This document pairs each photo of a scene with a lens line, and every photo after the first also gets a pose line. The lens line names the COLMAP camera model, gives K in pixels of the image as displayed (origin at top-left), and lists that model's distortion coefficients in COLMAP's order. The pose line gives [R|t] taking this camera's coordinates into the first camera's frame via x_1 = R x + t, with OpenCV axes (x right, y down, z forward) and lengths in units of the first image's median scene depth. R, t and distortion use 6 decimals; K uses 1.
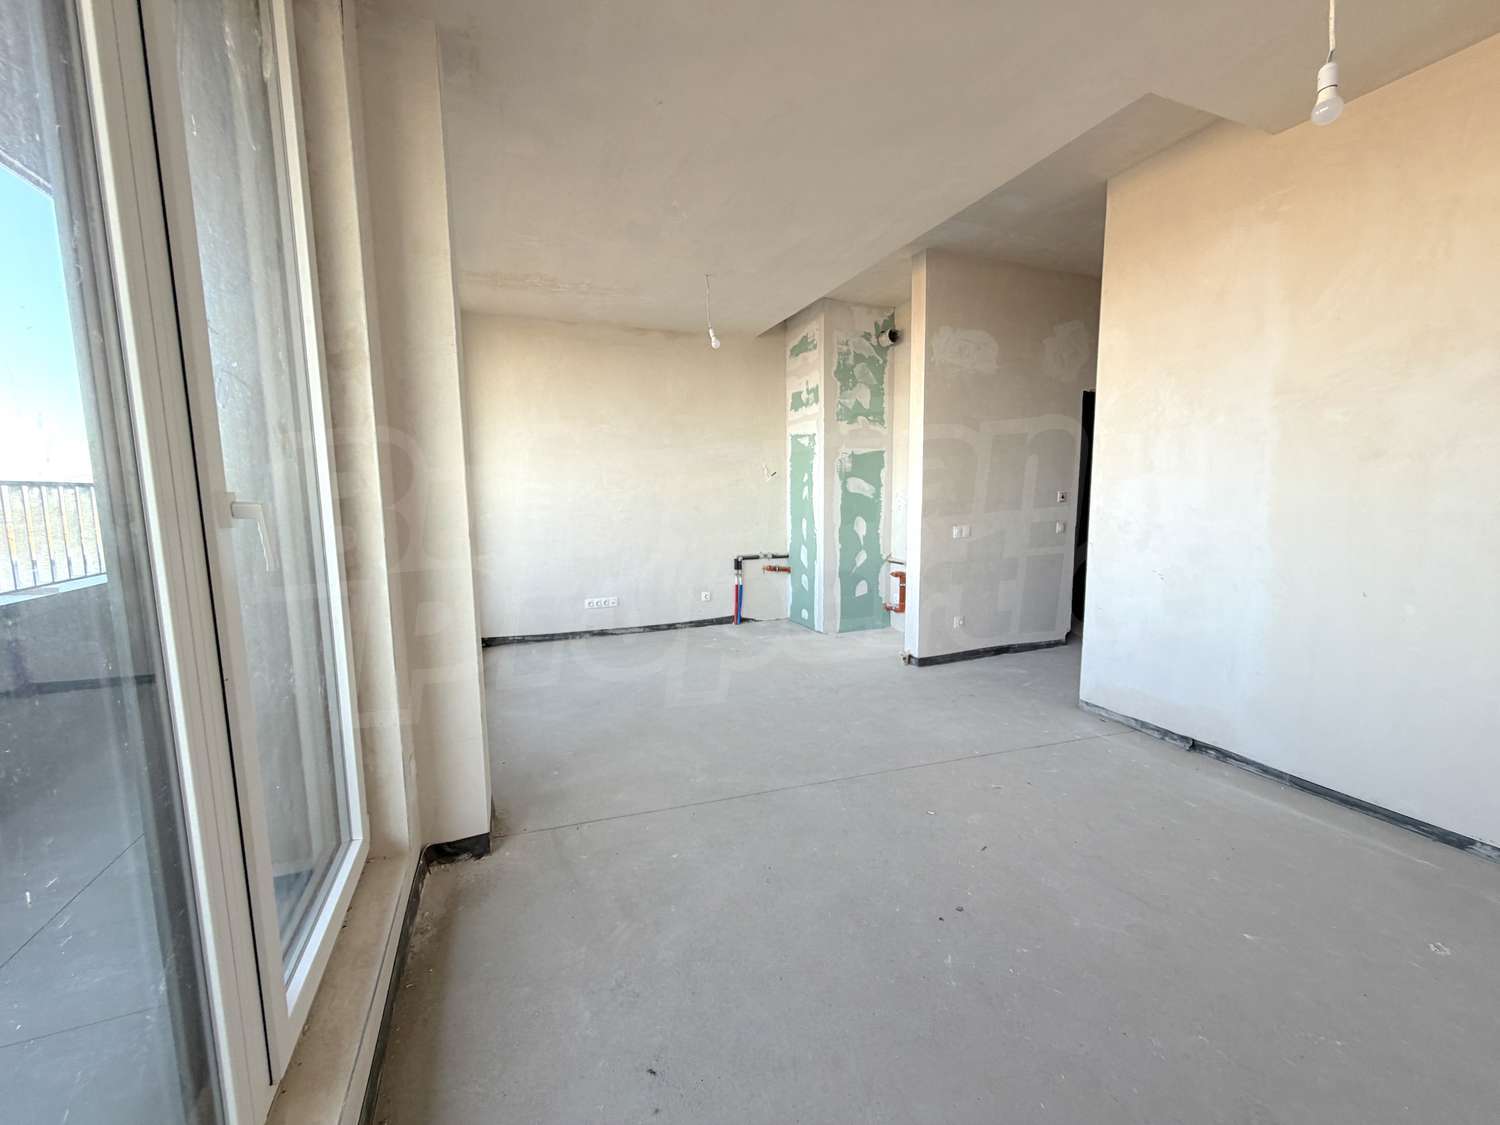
lens RADIAL K [[598.3, 0, 746.3], [0, 598.3, 564.1], [0, 0, 1]] dist [0.000417, -0.000118]
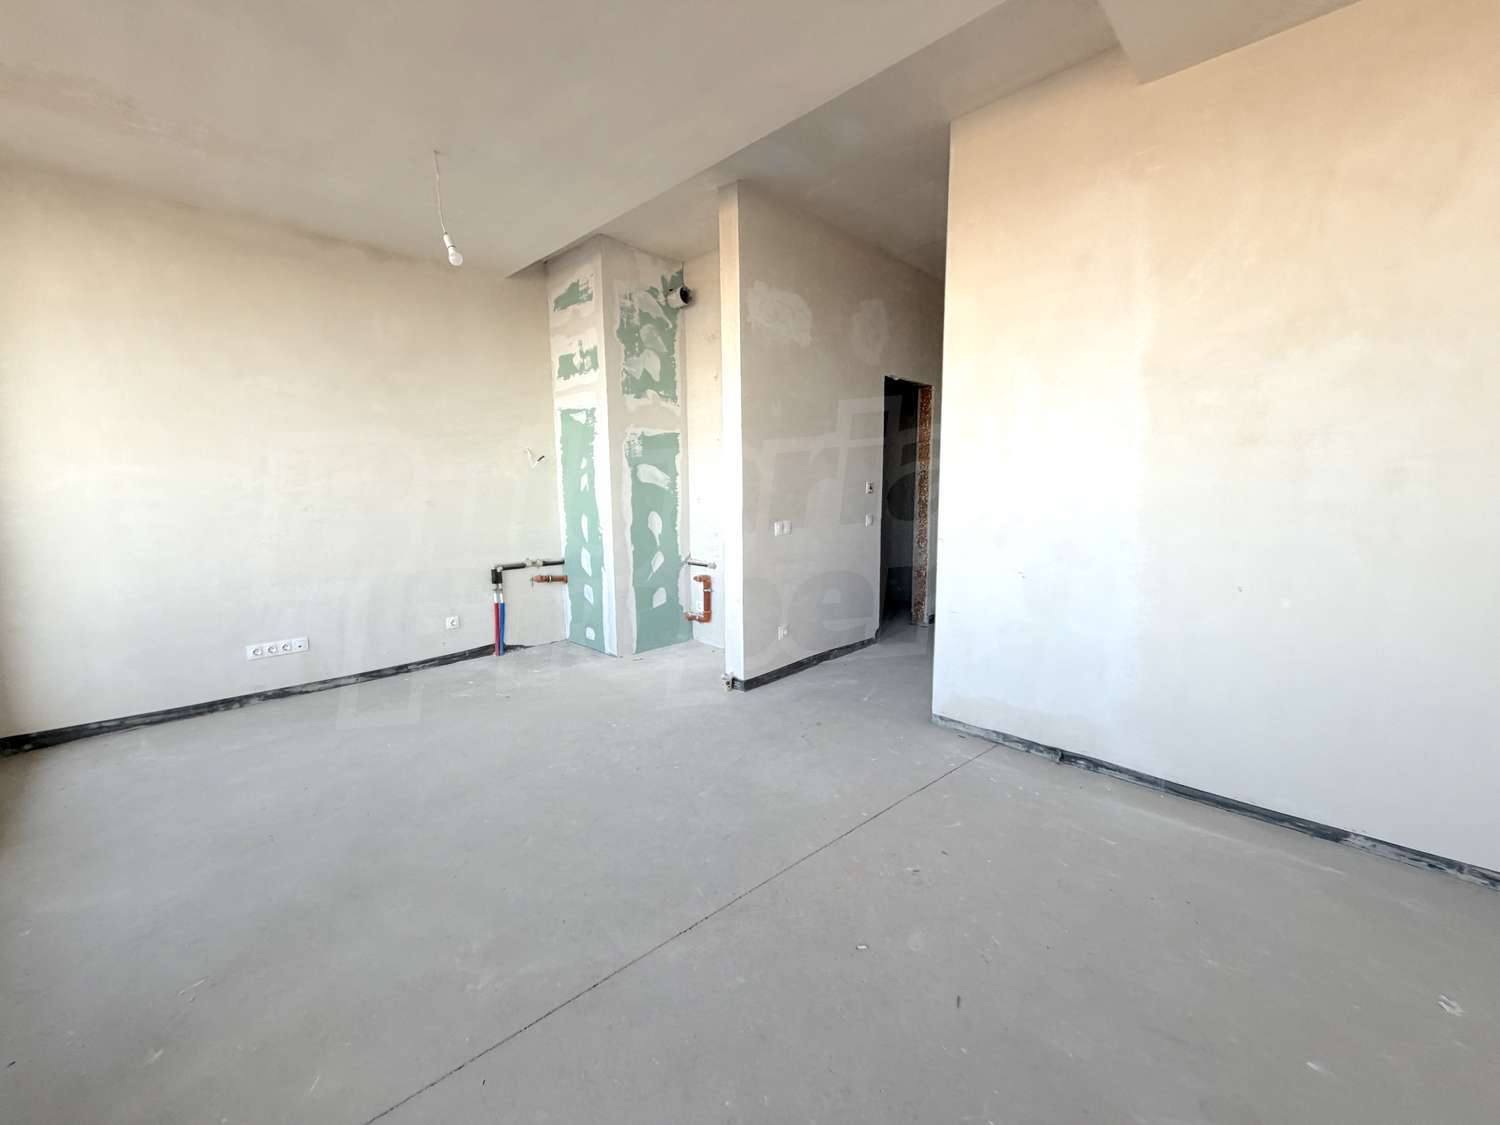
lens RADIAL K [[598.3, 0, 746.3], [0, 598.3, 564.1], [0, 0, 1]] dist [0.000417, -0.000118]
pose [[0.915876, -0.050116, 0.398322, -0.028023], [0.045095, 0.998741, 0.021972, -0.019450], [-0.398921, -0.002162, 0.916983, 0.192617]]
